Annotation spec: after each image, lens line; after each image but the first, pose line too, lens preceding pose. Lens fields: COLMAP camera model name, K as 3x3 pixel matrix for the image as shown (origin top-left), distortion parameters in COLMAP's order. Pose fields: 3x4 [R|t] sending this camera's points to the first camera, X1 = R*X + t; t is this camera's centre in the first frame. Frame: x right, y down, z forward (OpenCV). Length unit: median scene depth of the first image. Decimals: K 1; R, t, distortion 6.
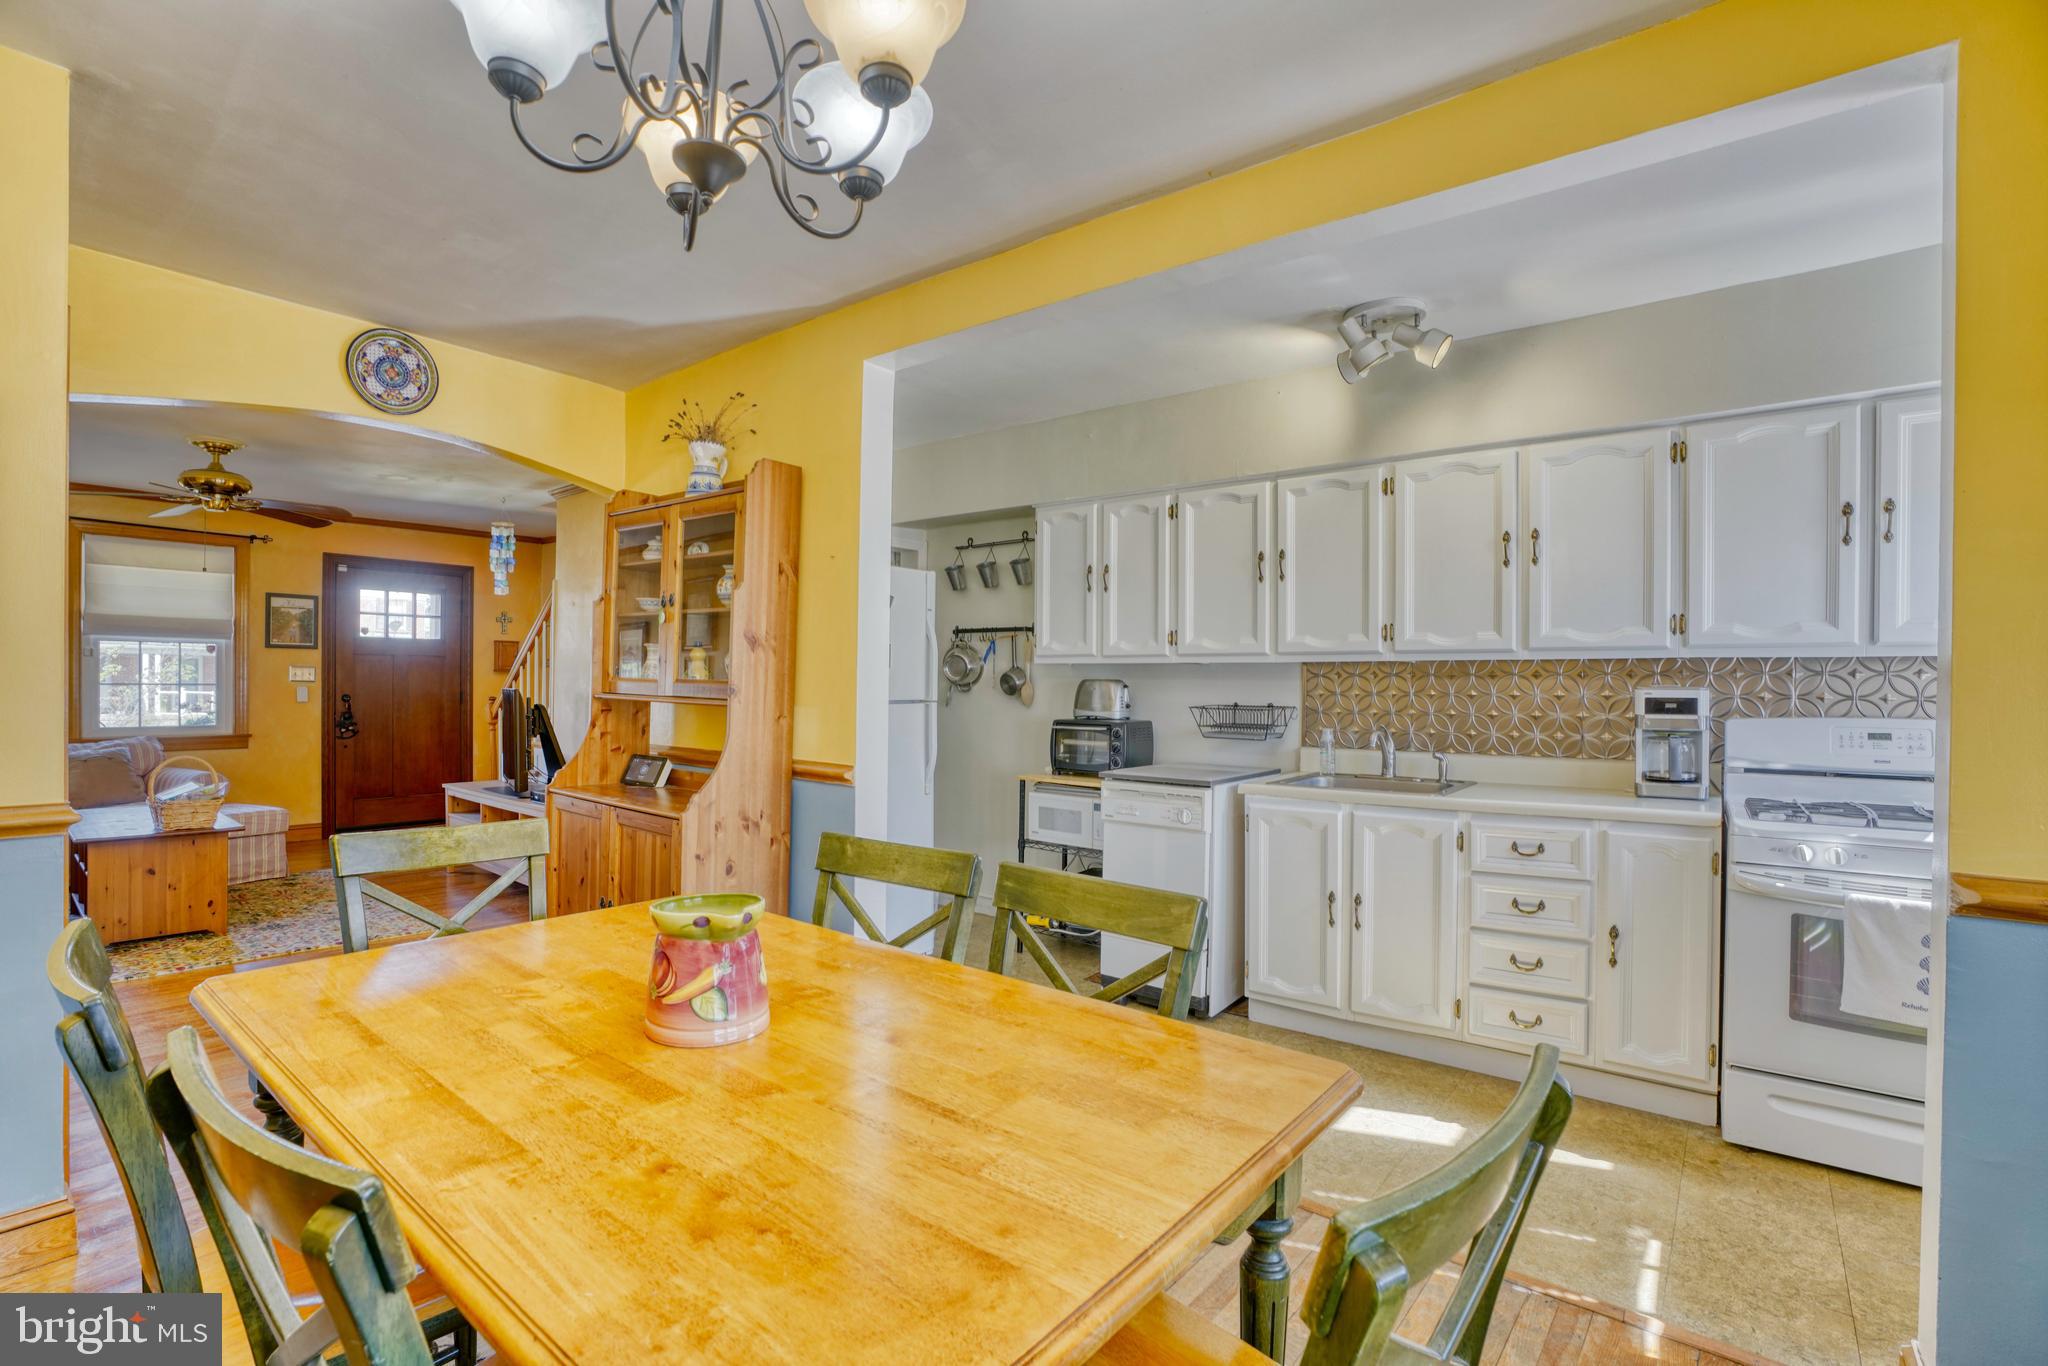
lens RADIAL K [[937.6, 0, 1008.4], [0, 937.6, 692.7], [0, 0, 1]] dist [-0.069878, 0.025426]
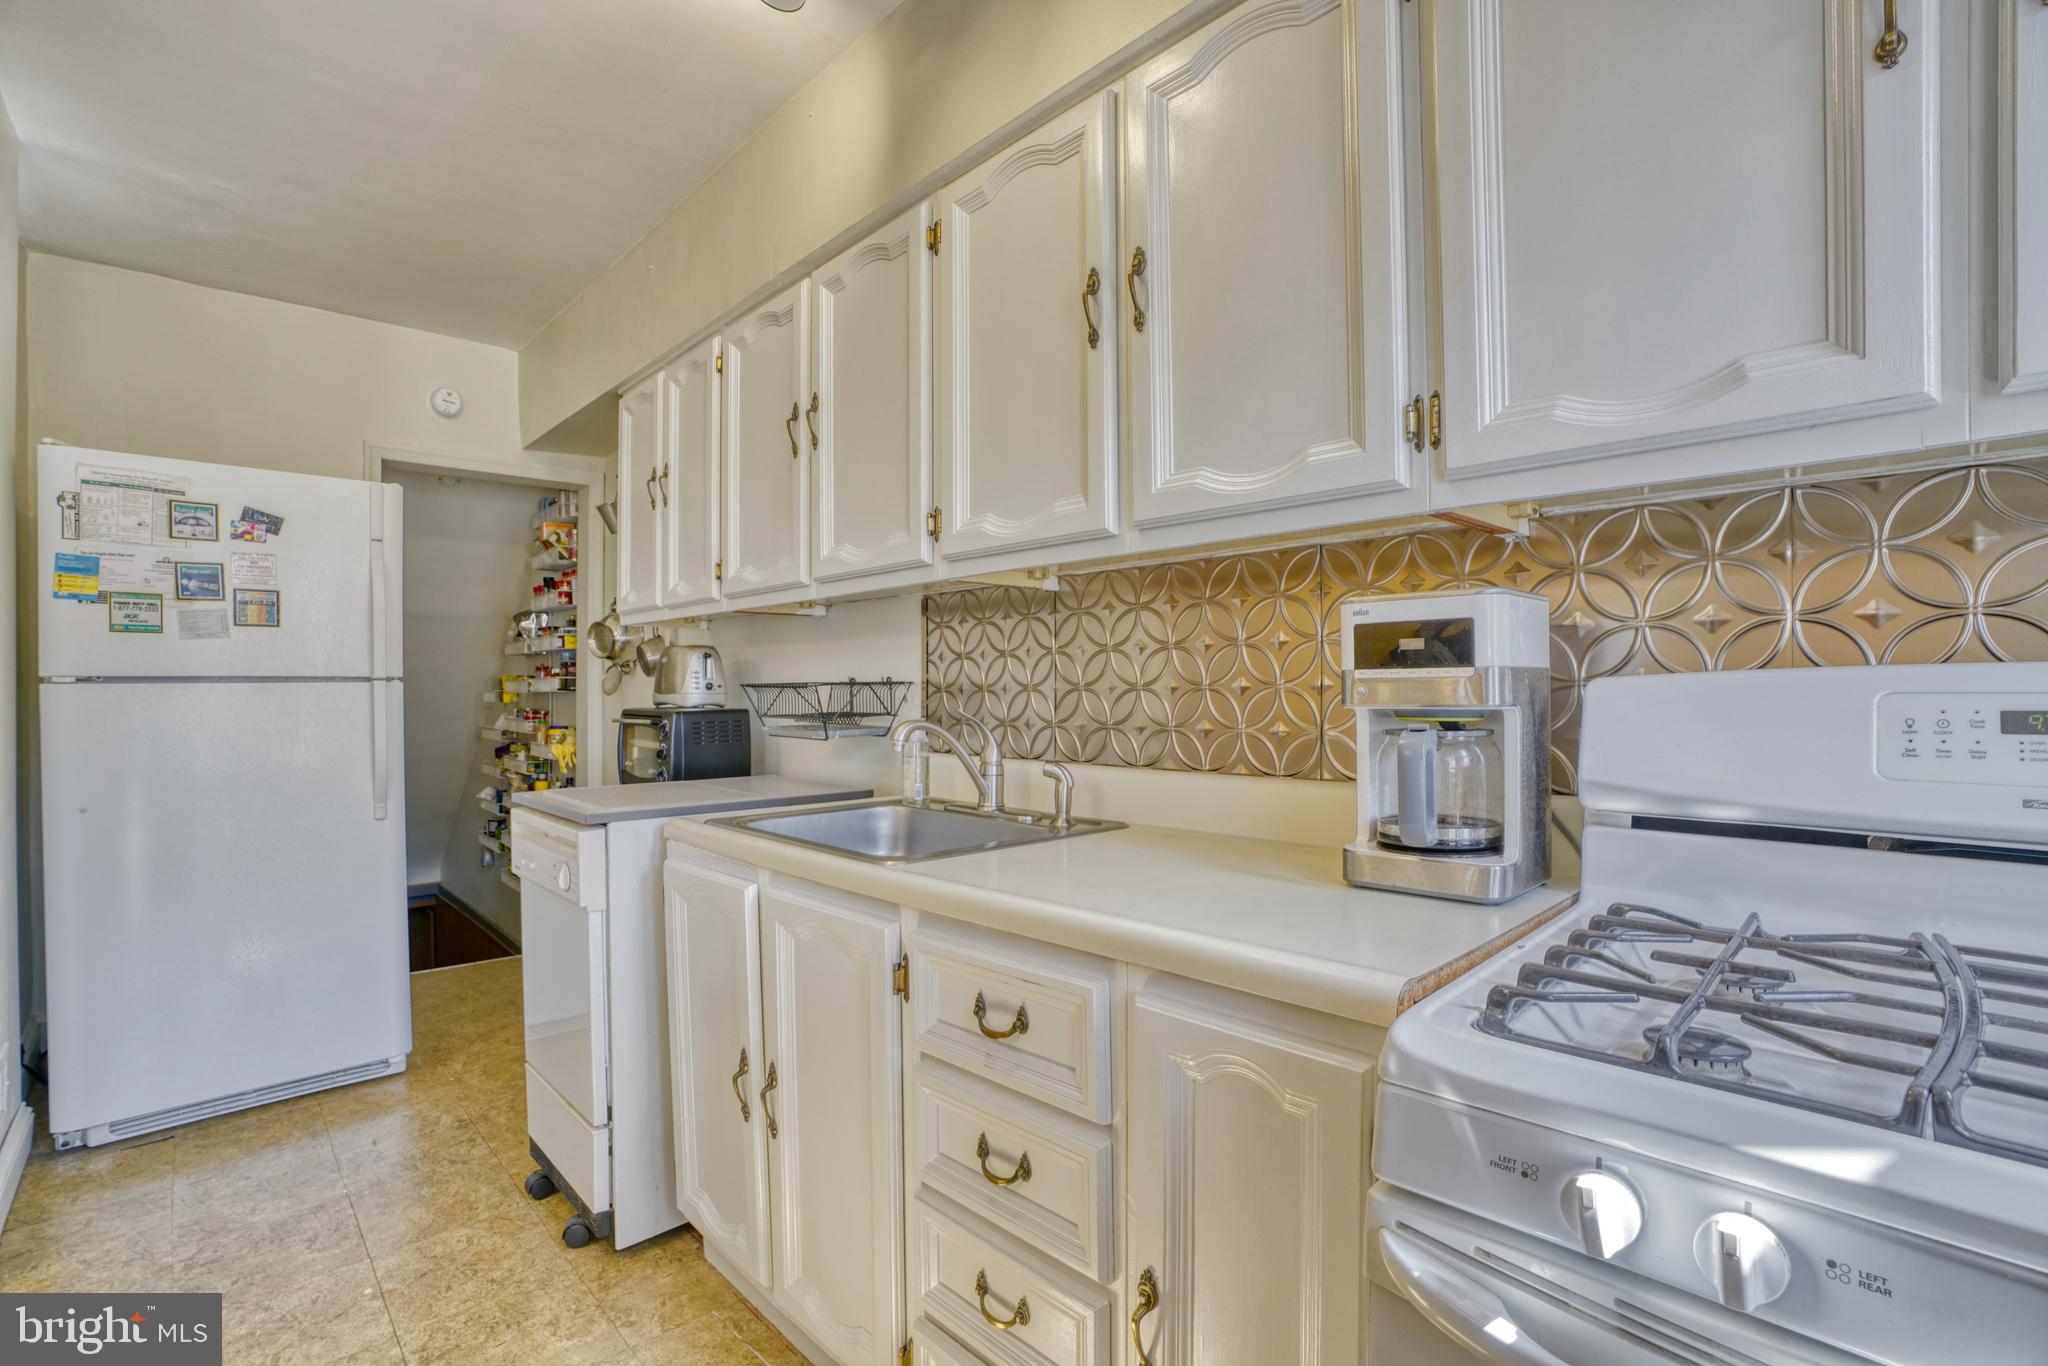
lens RADIAL K [[937.6, 0, 1008.4], [0, 937.6, 692.7], [0, 0, 1]] dist [-0.069878, 0.025426]
pose [[0.989696, -0.009598, -0.142864, 0.526048], [0.009142, 0.999951, -0.003845, 0.029070], [0.142894, 0.002499, 0.989735, 0.512596]]
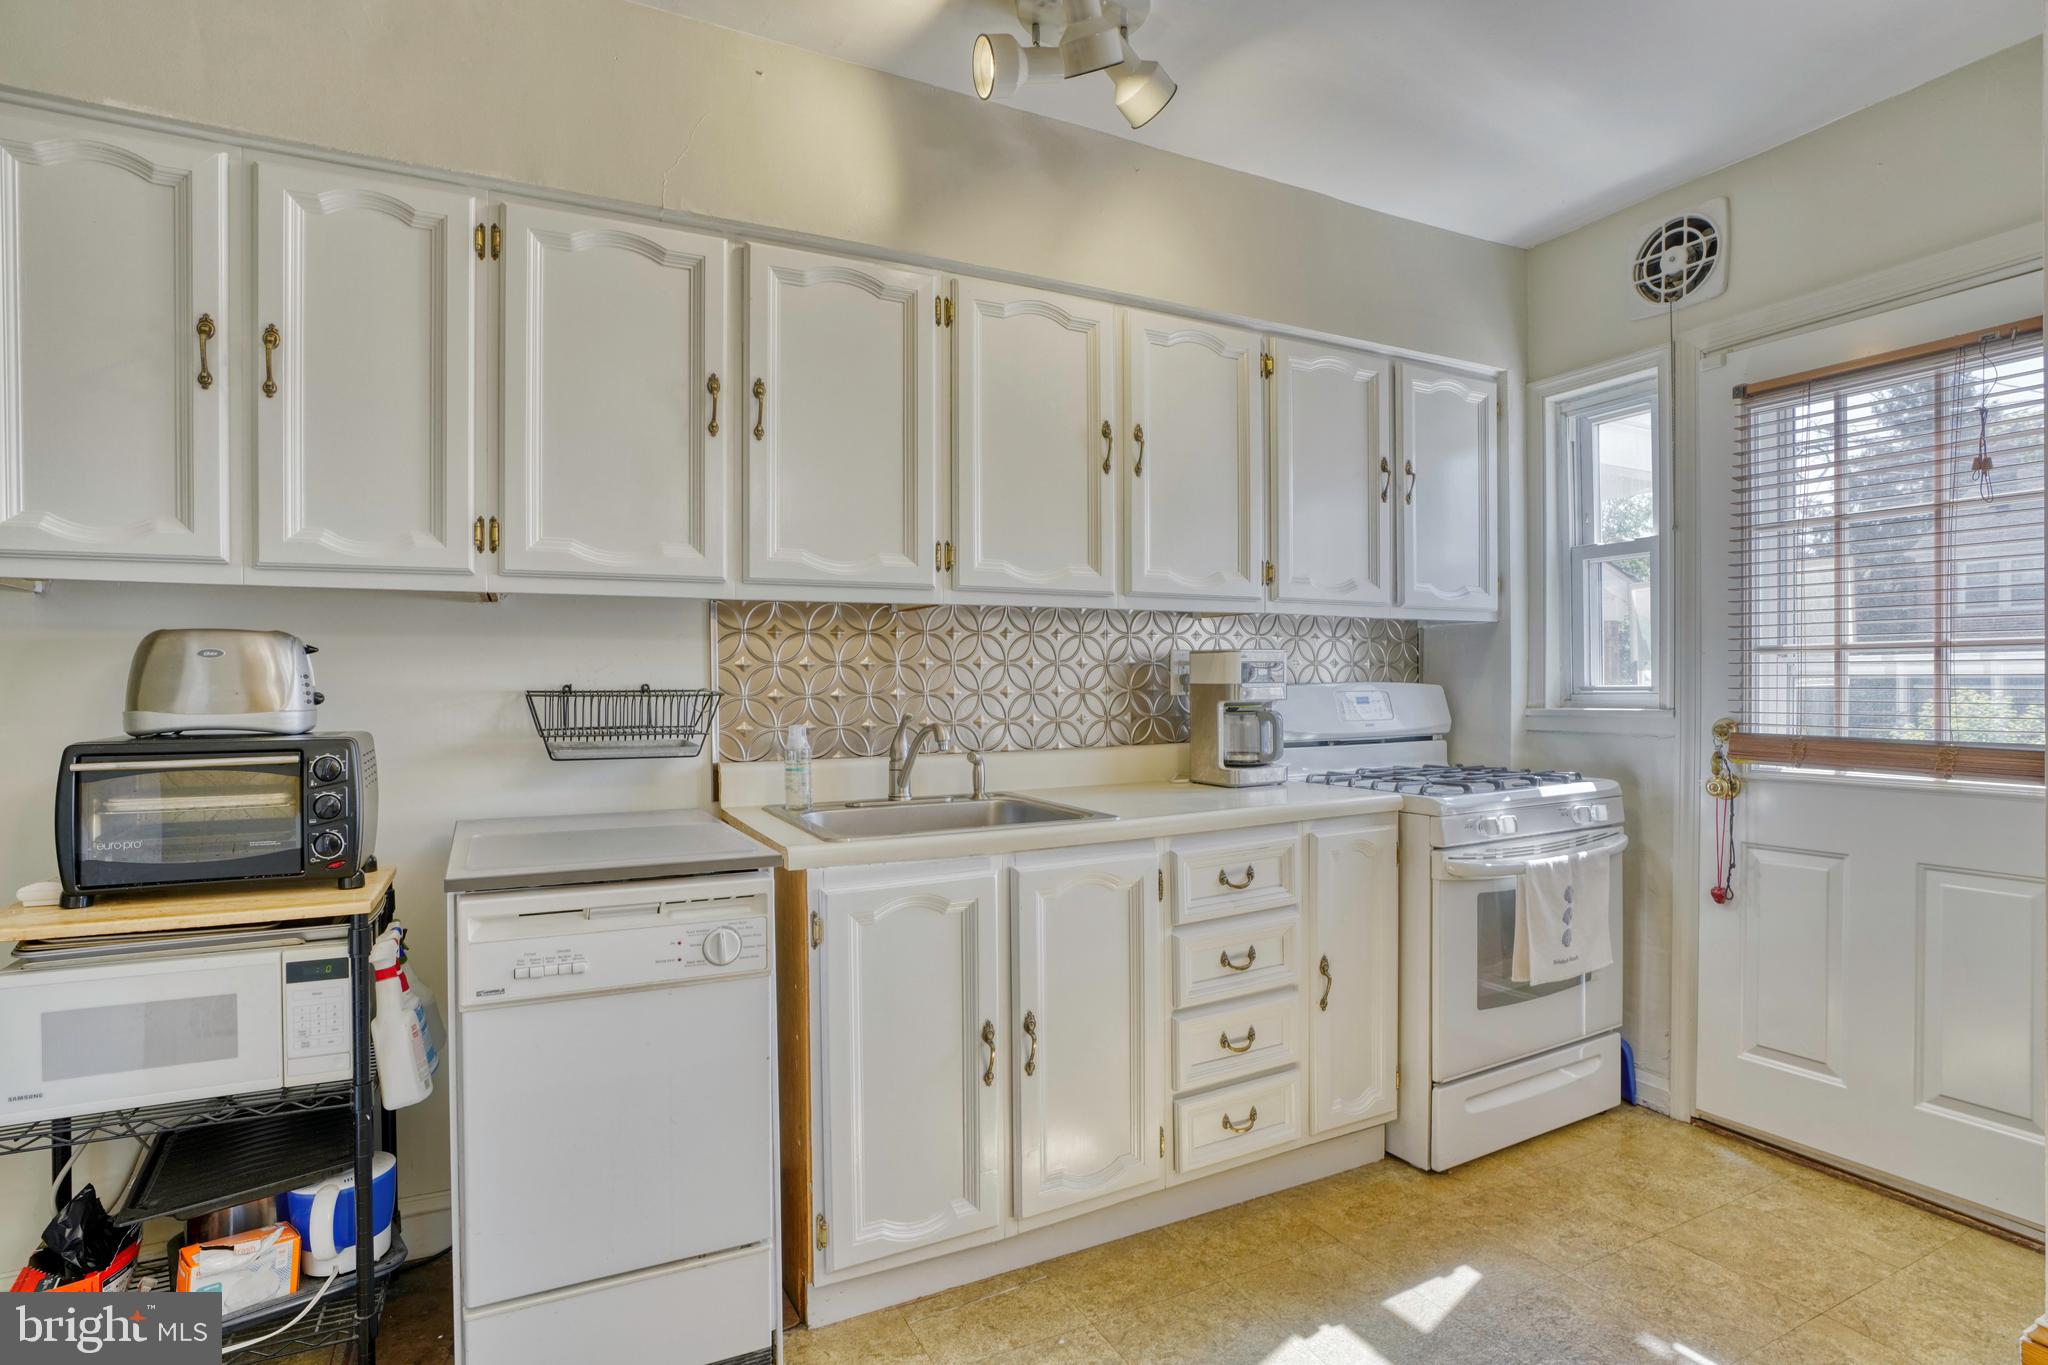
lens RADIAL K [[1020.0, 0, 1017.5], [0, 1020.0, 689.2], [0, 0, 1]] dist [-0.062224, 0.029104]
pose [[0.413610, -0.015856, 0.910316, -0.168354], [0.017565, 0.999801, 0.009434, 0.014981], [-0.910285, 0.012088, 0.413806, 0.698270]]
